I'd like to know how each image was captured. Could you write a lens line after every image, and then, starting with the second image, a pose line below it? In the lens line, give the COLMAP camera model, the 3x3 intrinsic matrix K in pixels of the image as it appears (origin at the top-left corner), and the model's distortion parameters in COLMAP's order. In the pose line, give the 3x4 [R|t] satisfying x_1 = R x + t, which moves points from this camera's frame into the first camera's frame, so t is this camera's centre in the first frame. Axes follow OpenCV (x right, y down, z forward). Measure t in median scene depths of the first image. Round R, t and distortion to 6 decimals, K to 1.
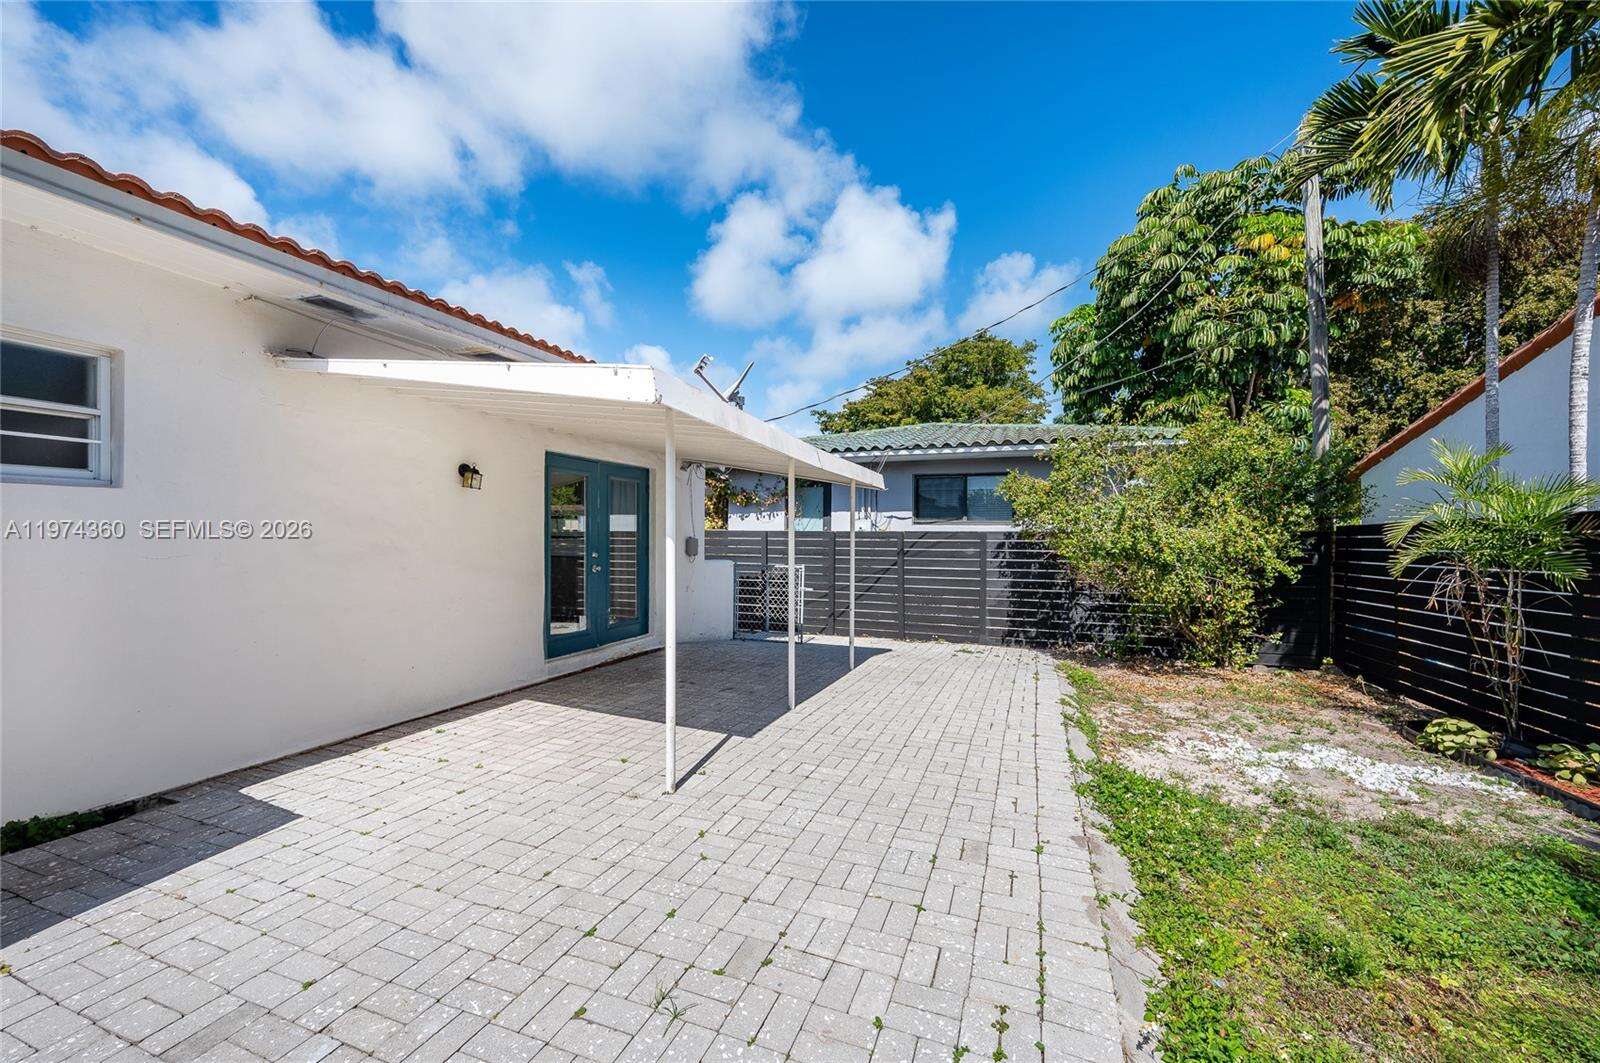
lens RADIAL K [[632.7, 0, 791.9], [0, 632.7, 534.5], [0, 0, 1]] dist [0.000392, 0.000368]
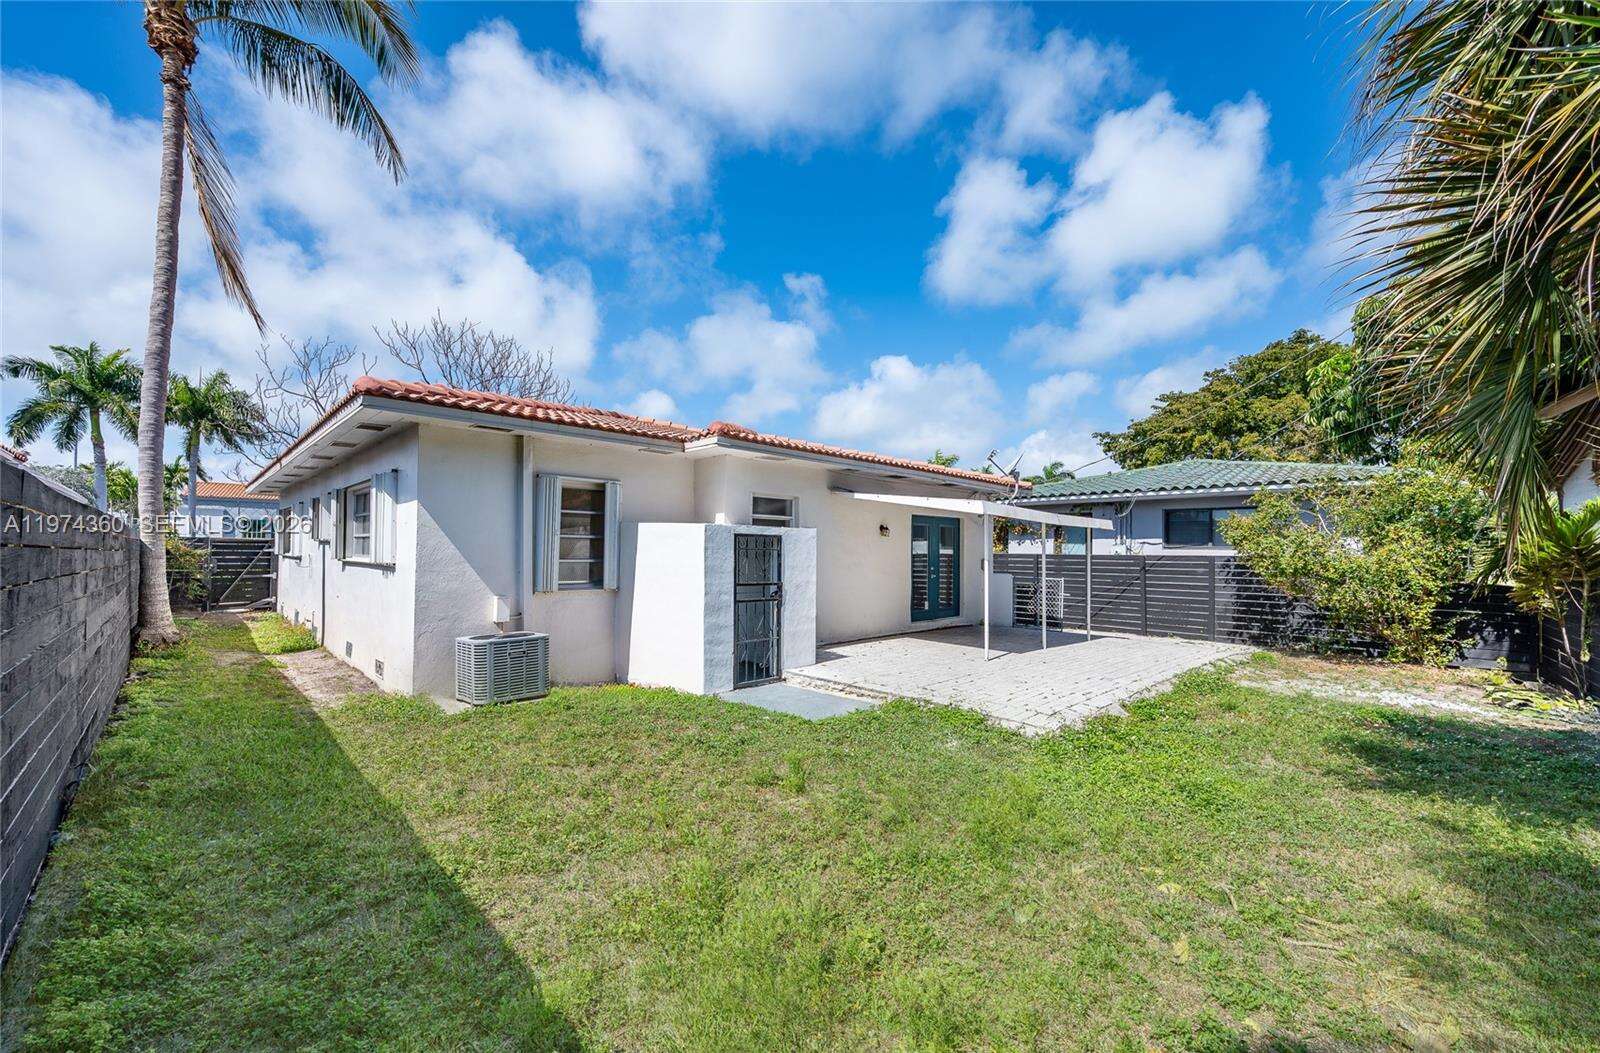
lens RADIAL K [[623.9, 0, 807.8], [0, 623.9, 546.7], [0, 0, 1]] dist [0.014920, 0.000095]
pose [[0.917469, -0.001003, -0.397806, 0.054324], [-0.003160, 0.999947, -0.009808, -0.008582], [0.397795, 0.010256, 0.917417, -0.571445]]
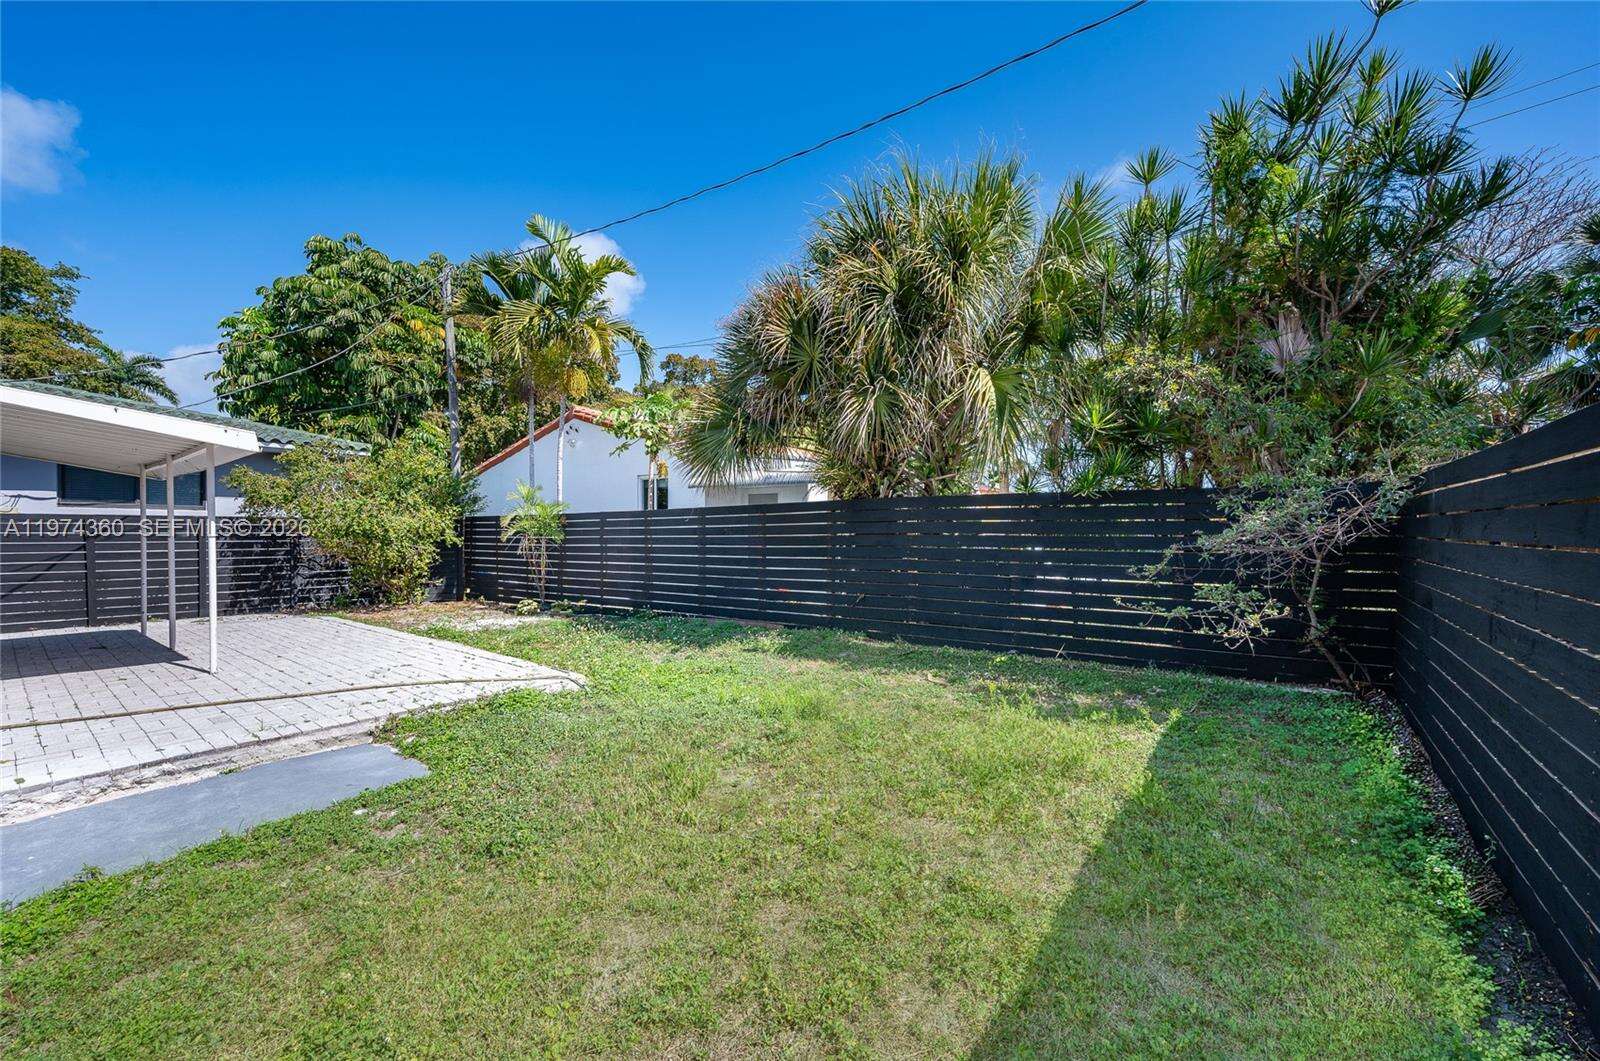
lens RADIAL K [[632.7, 0, 791.9], [0, 632.7, 533.5], [0, 0, 1]] dist [0.000392, 0.000368]
pose [[0.292226, -0.010879, 0.956287, -0.486834], [-0.010472, 0.999839, 0.014574, -0.001439], [-0.956292, -0.014273, 0.292065, -0.335083]]
